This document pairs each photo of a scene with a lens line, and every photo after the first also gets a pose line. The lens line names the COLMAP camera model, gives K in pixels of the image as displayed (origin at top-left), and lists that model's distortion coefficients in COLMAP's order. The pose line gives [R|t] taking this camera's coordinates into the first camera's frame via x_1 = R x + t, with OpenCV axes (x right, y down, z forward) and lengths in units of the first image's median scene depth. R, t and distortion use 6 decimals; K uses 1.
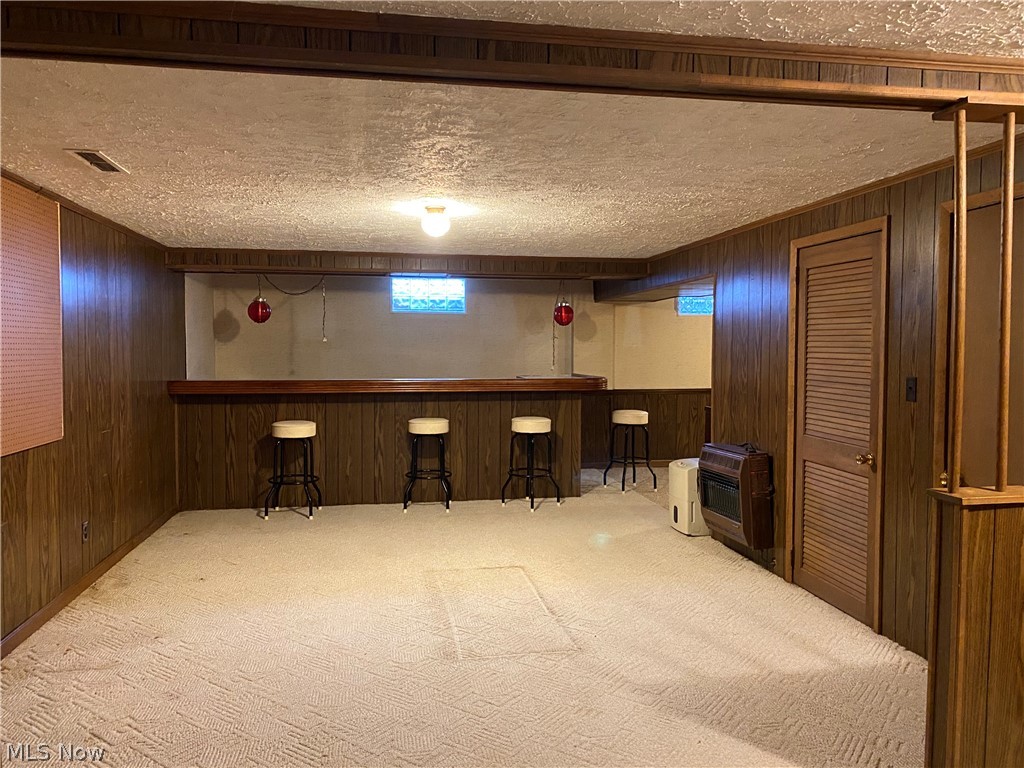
lens RADIAL K [[776.4, 0, 513.1], [0, 776.4, 374.6], [0, 0, 1]] dist [0.058324, -0.089259]
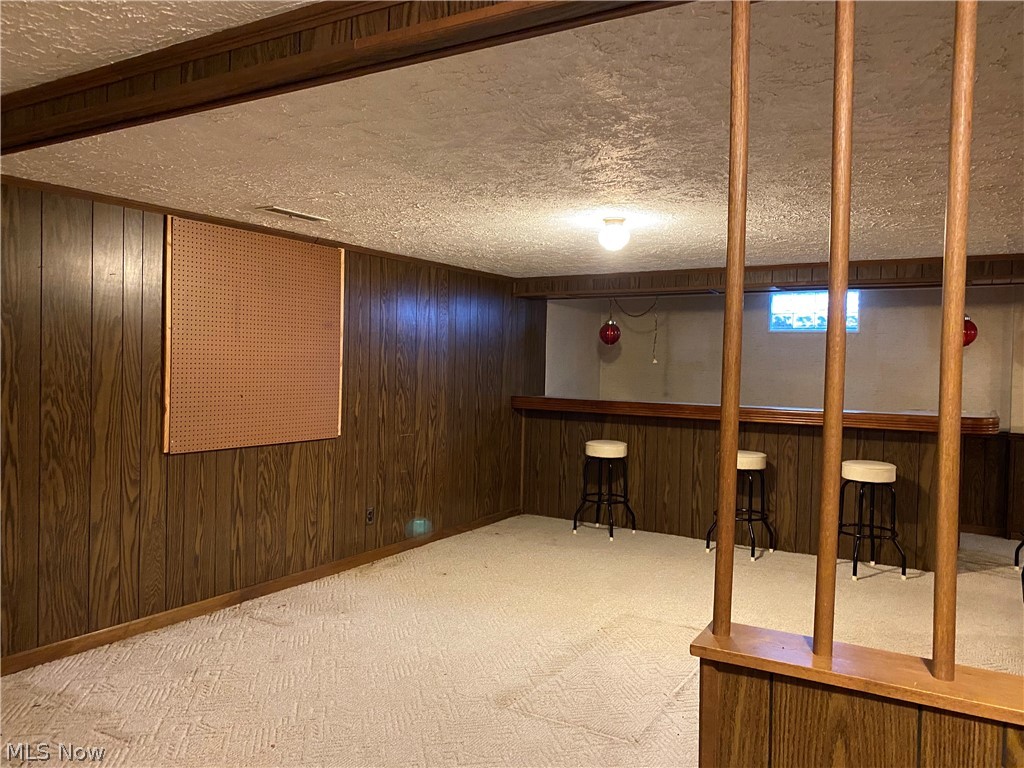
lens RADIAL K [[776.4, 0, 516.3], [0, 776.4, 374.1], [0, 0, 1]] dist [0.058324, -0.089259]
pose [[0.753058, 0.023317, -0.657541, 0.388626], [-0.041850, 0.999046, -0.012502, -0.013015], [0.656622, 0.036933, 0.753315, 0.214544]]
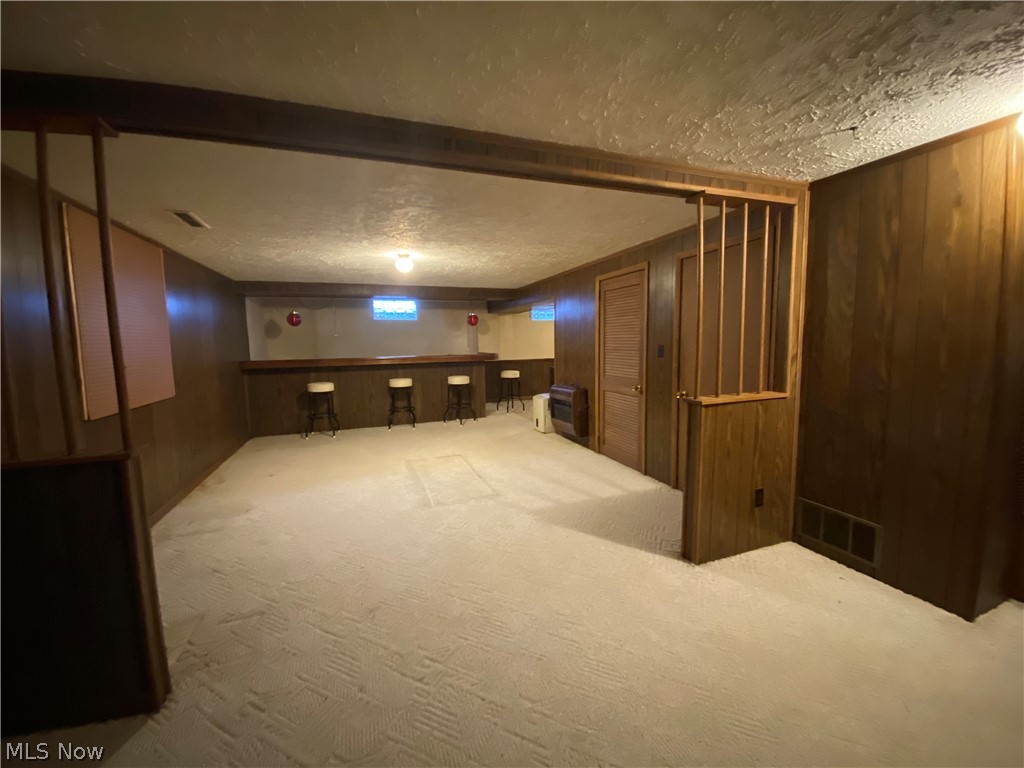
lens RADIAL K [[409.2, 0, 511.9], [0, 409.2, 383.3], [0, 0, 1]] dist [0.011227, -0.015599]
pose [[0.983438, -0.038322, 0.177149, -0.031867], [0.026471, 0.997280, 0.068786, 0.013351], [-0.179303, -0.062957, 0.981777, 0.036518]]
